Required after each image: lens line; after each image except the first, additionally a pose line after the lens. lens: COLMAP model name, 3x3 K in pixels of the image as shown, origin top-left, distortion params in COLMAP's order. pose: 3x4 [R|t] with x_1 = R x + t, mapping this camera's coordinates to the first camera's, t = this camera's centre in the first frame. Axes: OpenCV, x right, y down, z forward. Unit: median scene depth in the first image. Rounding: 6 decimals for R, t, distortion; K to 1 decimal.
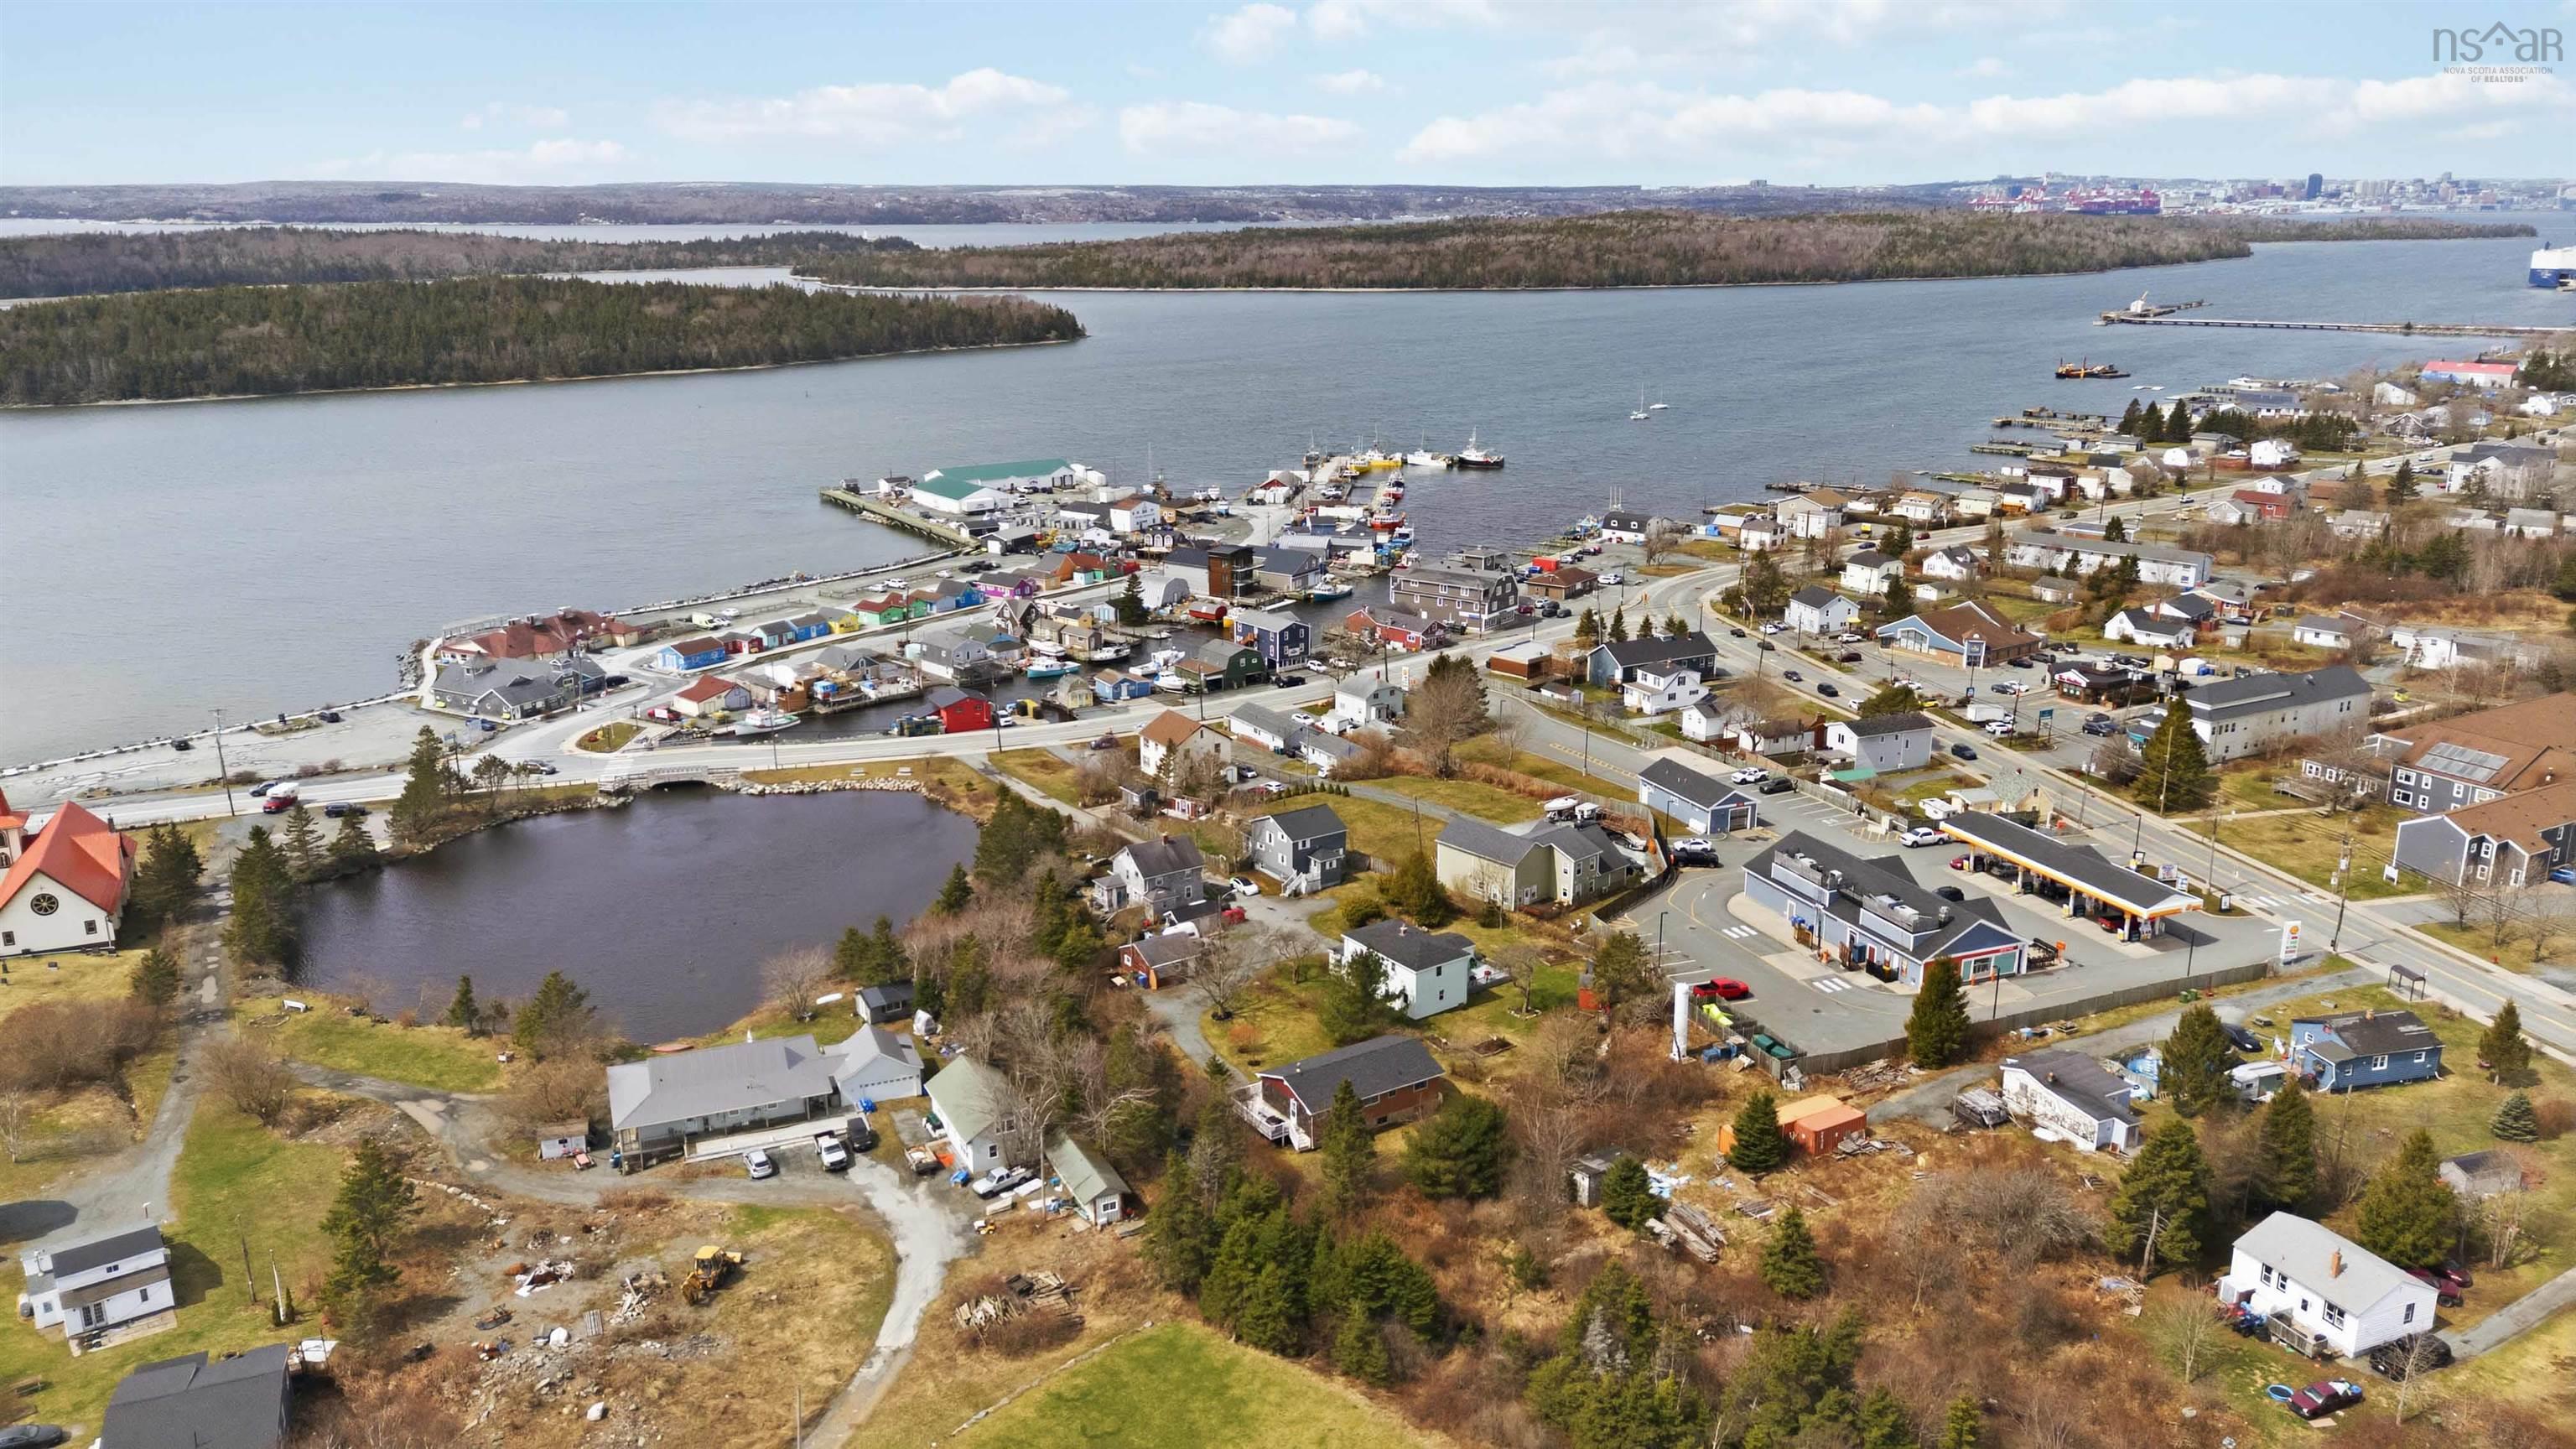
lens RADIAL K [[1876.3, 0, 1294.1], [0, 1876.3, 737.2], [0, 0, 1]] dist [0.074889, -0.066903]
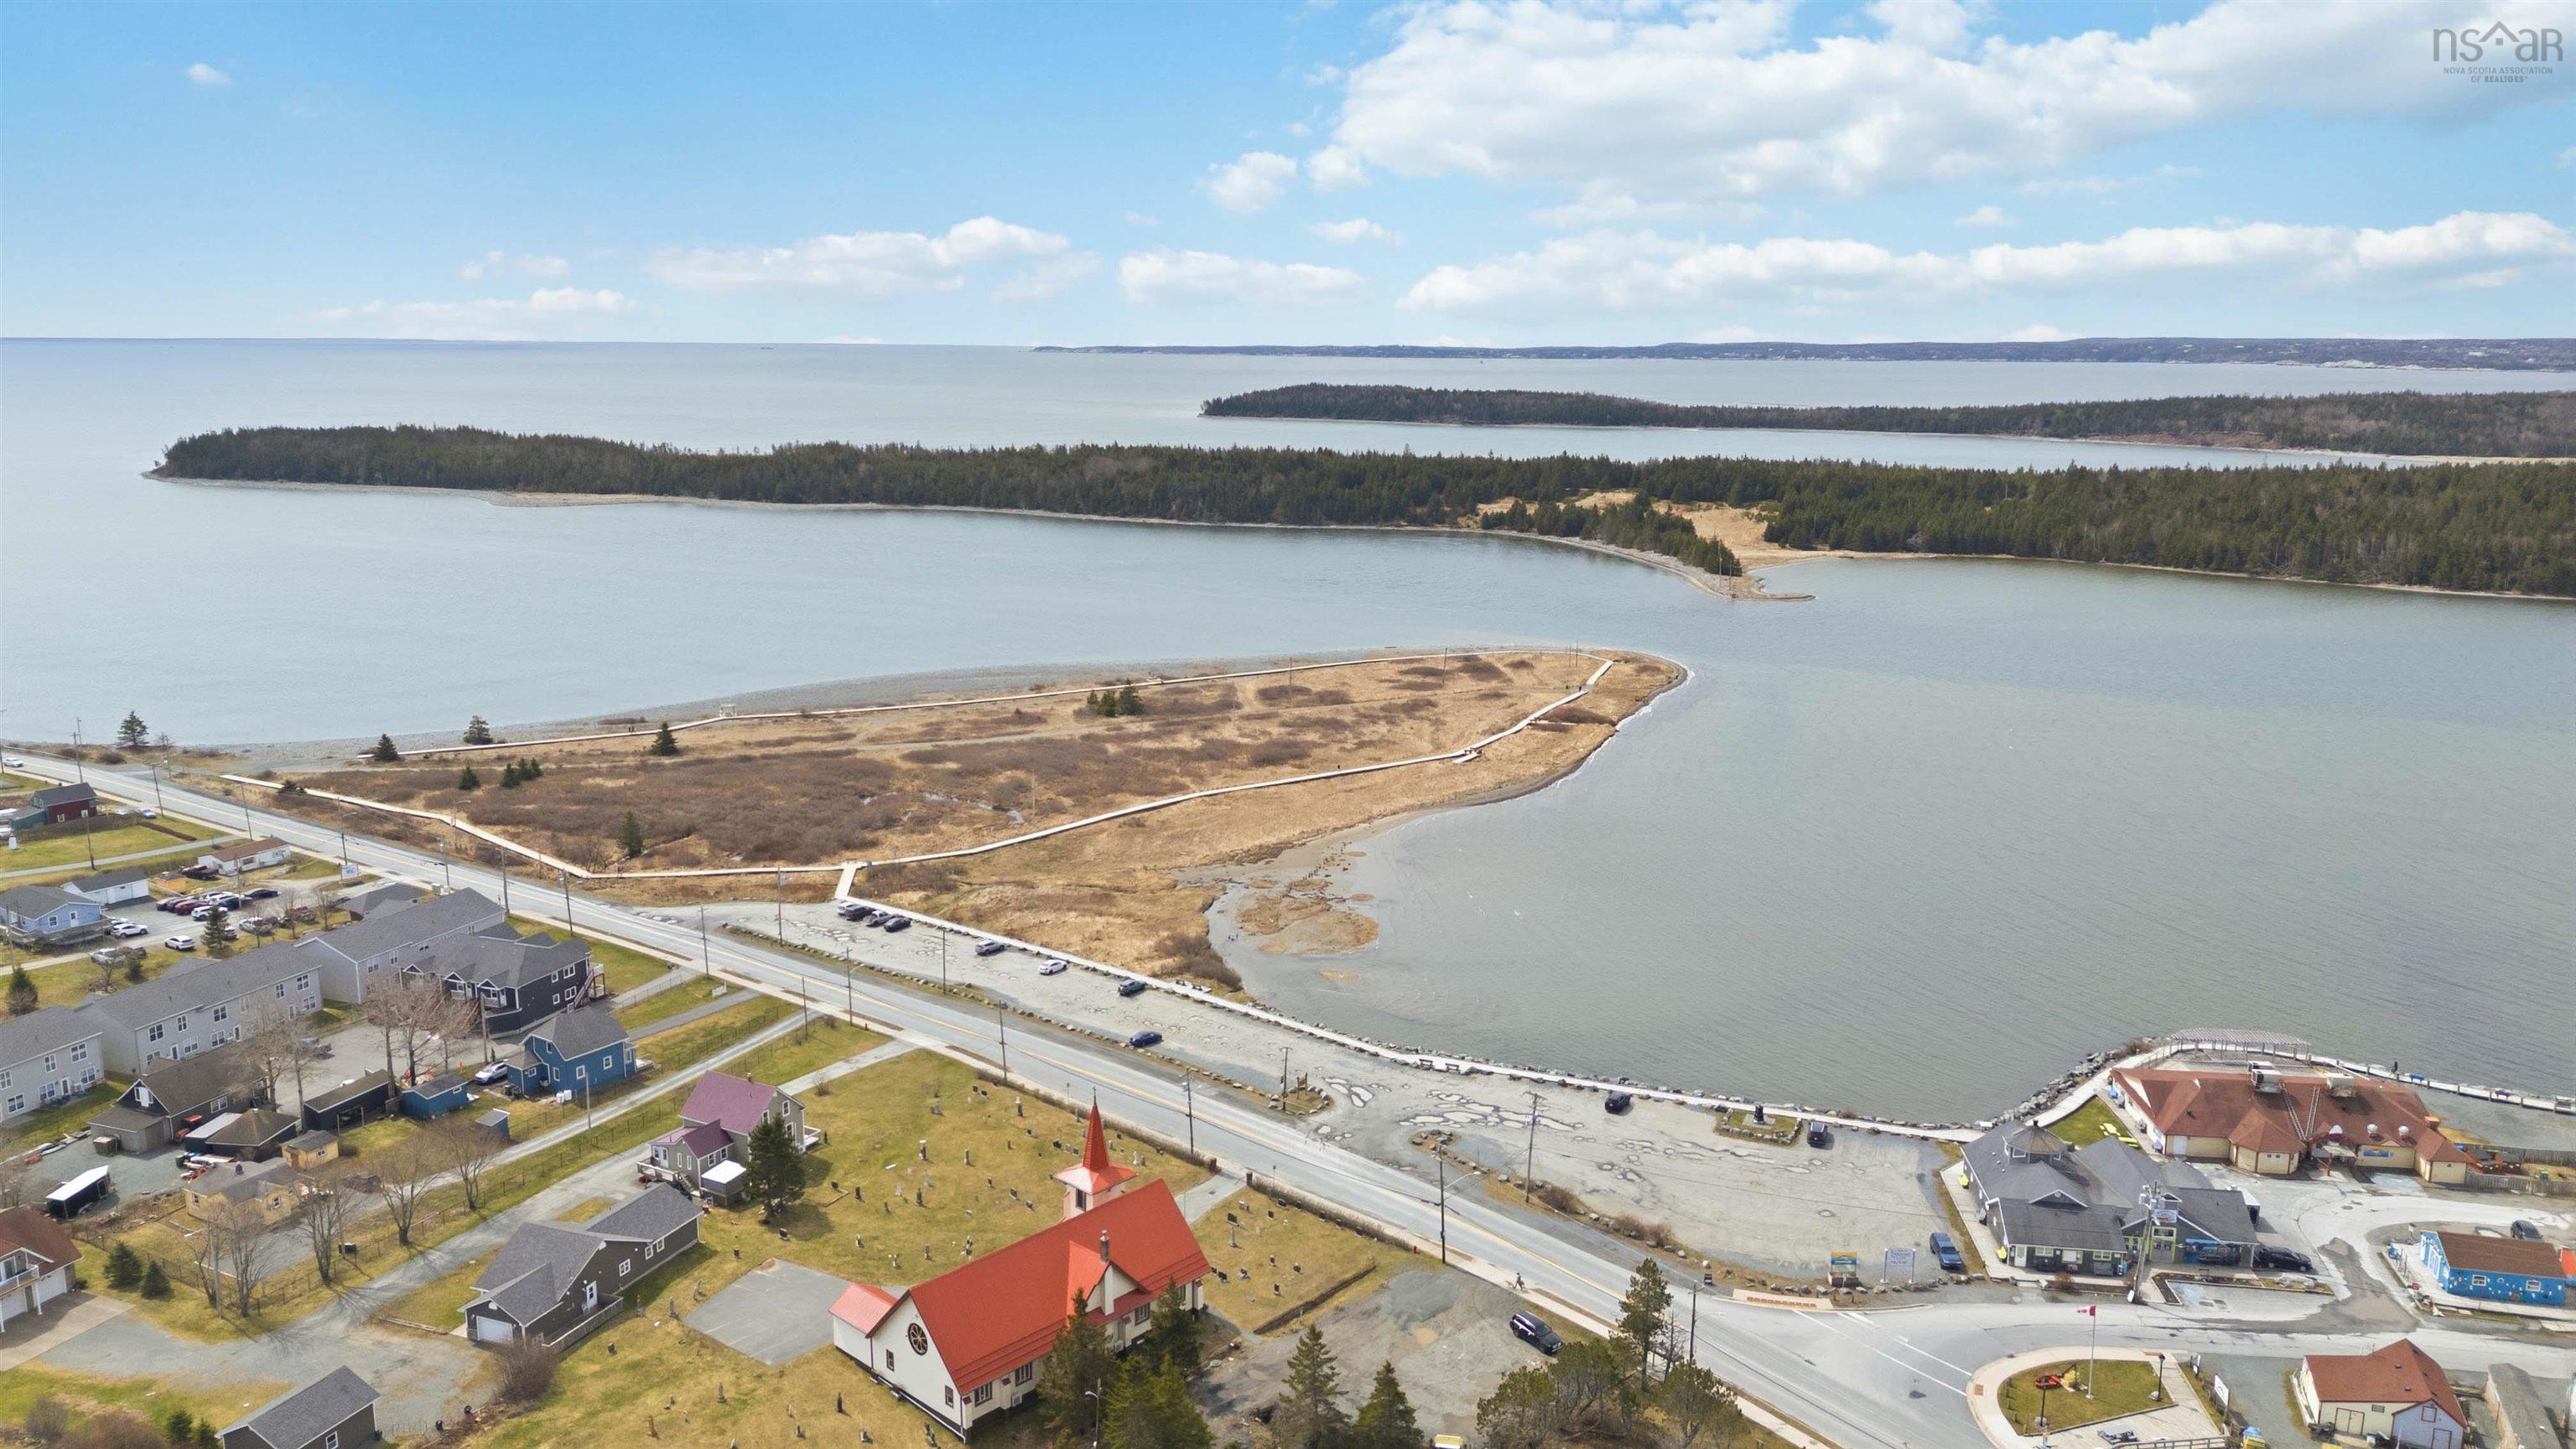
lens RADIAL K [[1876.3, 0, 1294.1], [0, 1876.3, 737.2], [0, 0, 1]] dist [0.074889, -0.066903]
pose [[0.365570, 0.193709, -0.910404, -0.003120], [-0.261531, 0.960078, 0.099261, -0.119207], [0.893286, 0.201811, 0.401637, 0.408181]]
